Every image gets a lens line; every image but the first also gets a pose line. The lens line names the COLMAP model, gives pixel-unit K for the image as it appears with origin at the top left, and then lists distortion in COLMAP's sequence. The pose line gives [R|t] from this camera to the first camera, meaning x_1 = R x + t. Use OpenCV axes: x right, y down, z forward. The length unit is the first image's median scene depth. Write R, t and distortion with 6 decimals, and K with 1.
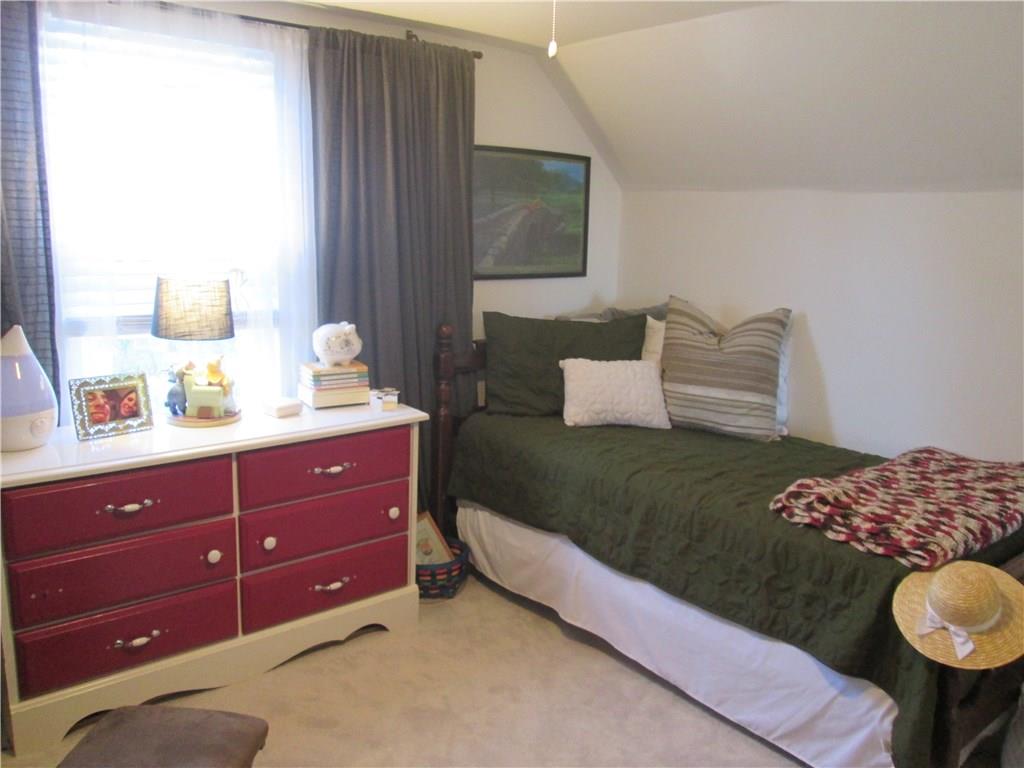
lens RADIAL K [[857.6, 0, 512.0], [0, 857.6, 384.0], [0, 0, 1]] dist [-0.043372, 0.003570]
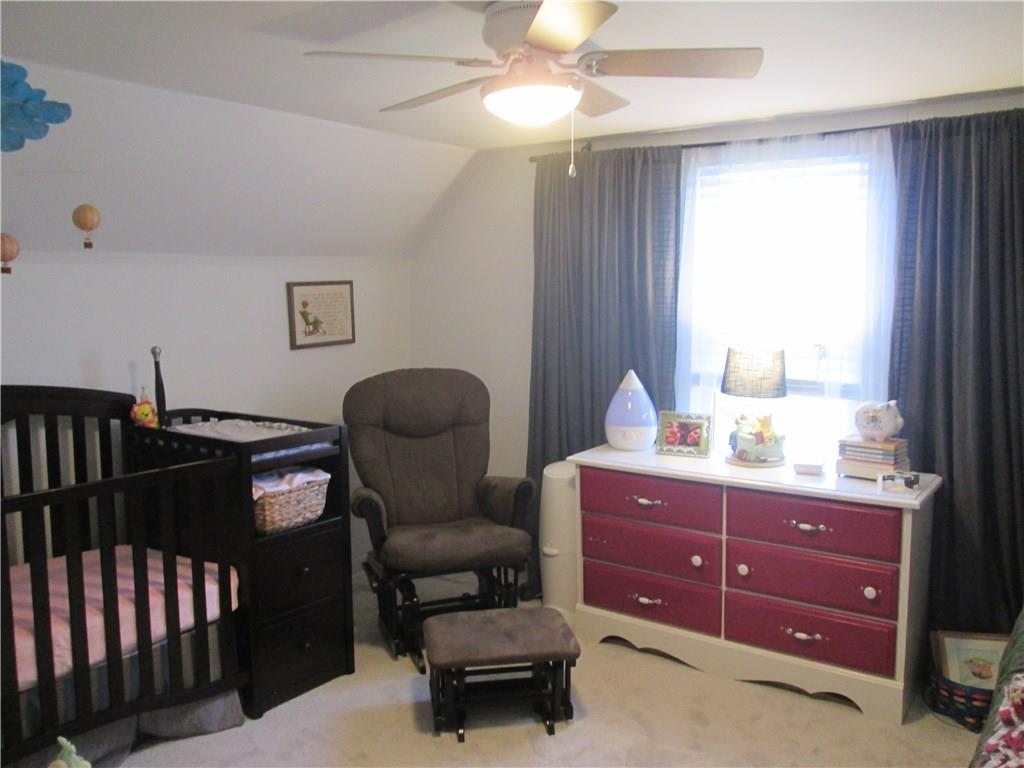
lens RADIAL K [[857.6, 0, 512.0], [0, 857.6, 384.0], [0, 0, 1]] dist [-0.043372, 0.003570]
pose [[0.227641, 0.074615, -0.970882, 0.771369], [-0.181259, 0.982880, 0.033038, -0.048516], [0.956726, 0.168460, 0.237268, 0.360106]]
